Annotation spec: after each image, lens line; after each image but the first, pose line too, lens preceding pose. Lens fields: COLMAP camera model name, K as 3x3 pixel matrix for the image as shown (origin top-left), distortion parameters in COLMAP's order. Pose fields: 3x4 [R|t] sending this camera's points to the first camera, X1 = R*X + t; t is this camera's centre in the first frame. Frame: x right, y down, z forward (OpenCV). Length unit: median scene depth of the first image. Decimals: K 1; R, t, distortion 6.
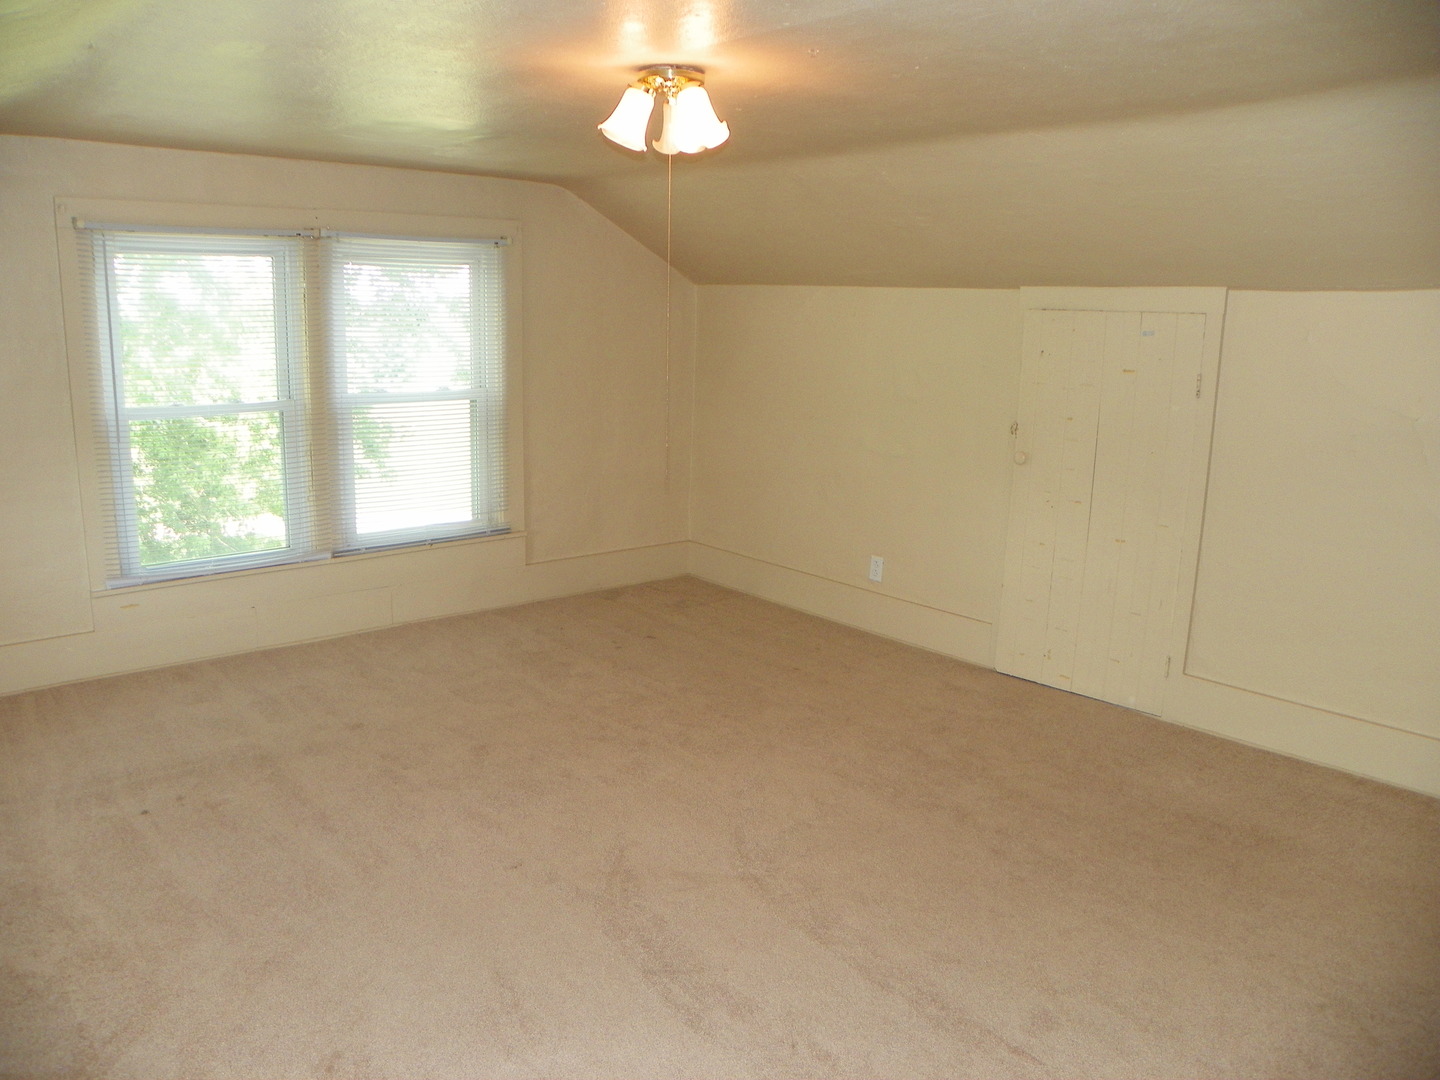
lens RADIAL K [[1079.4, 0, 720.0], [0, 1079.4, 540.0], [0, 0, 1]] dist [-0.131286, 0.081409]
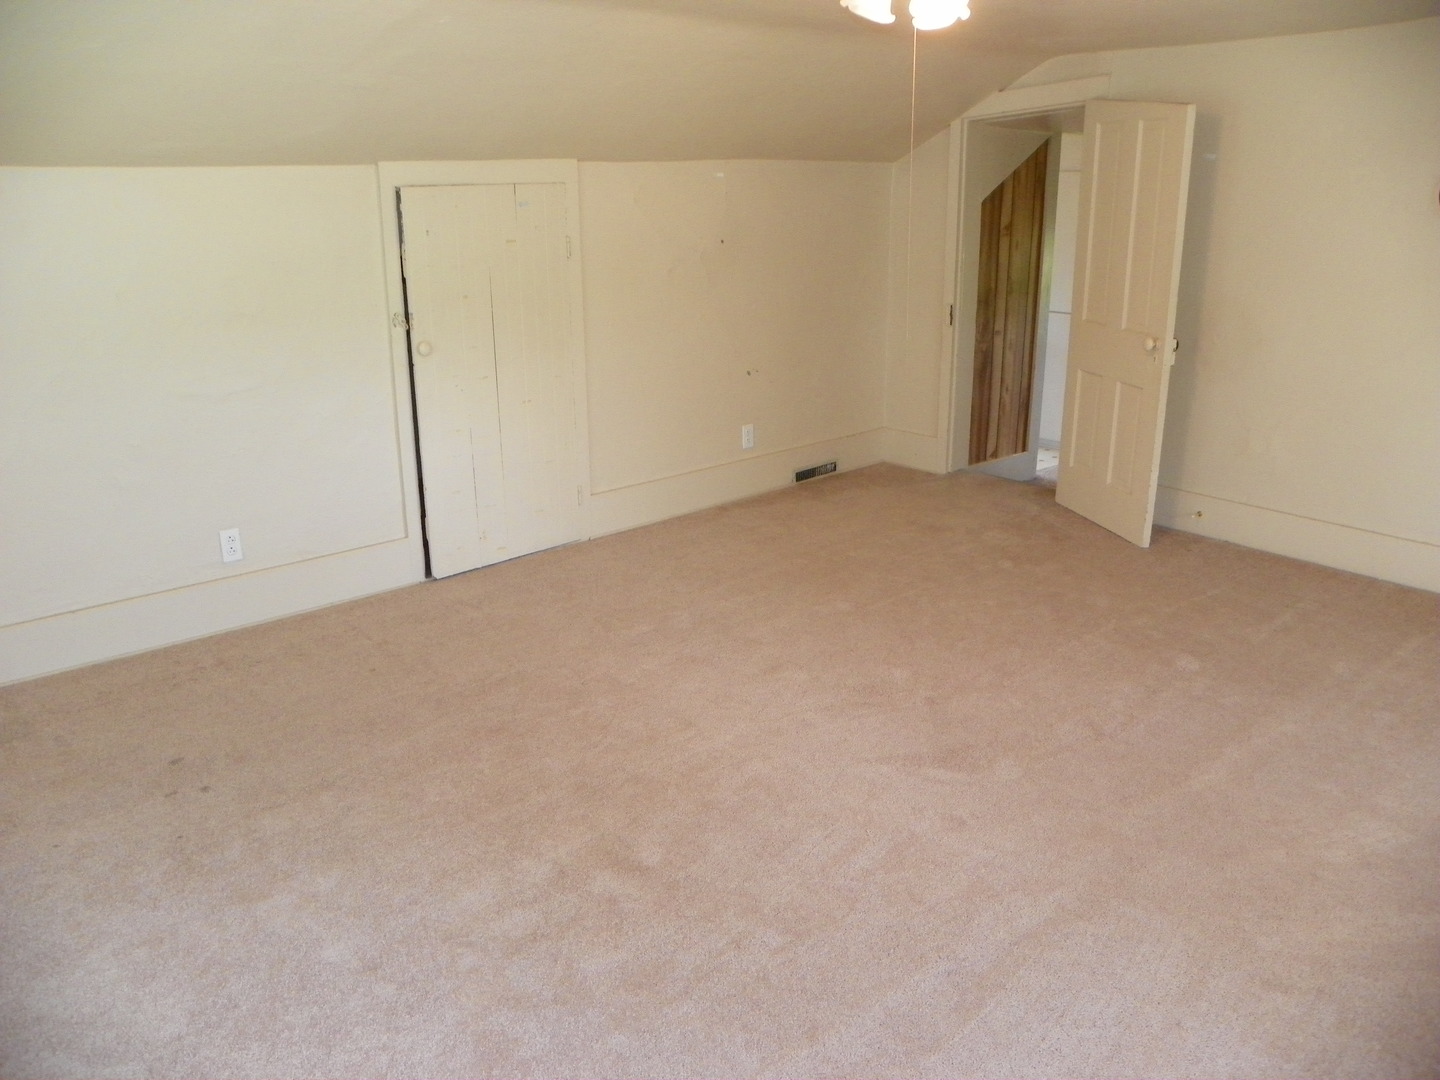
lens RADIAL K [[1079.4, 0, 720.0], [0, 1079.4, 540.0], [0, 0, 1]] dist [-0.131286, 0.081409]
pose [[0.021233, -0.330973, 0.943401, -0.718650], [0.219975, 0.922037, 0.318527, -0.180479], [-0.975274, 0.200761, 0.092383, 0.772290]]
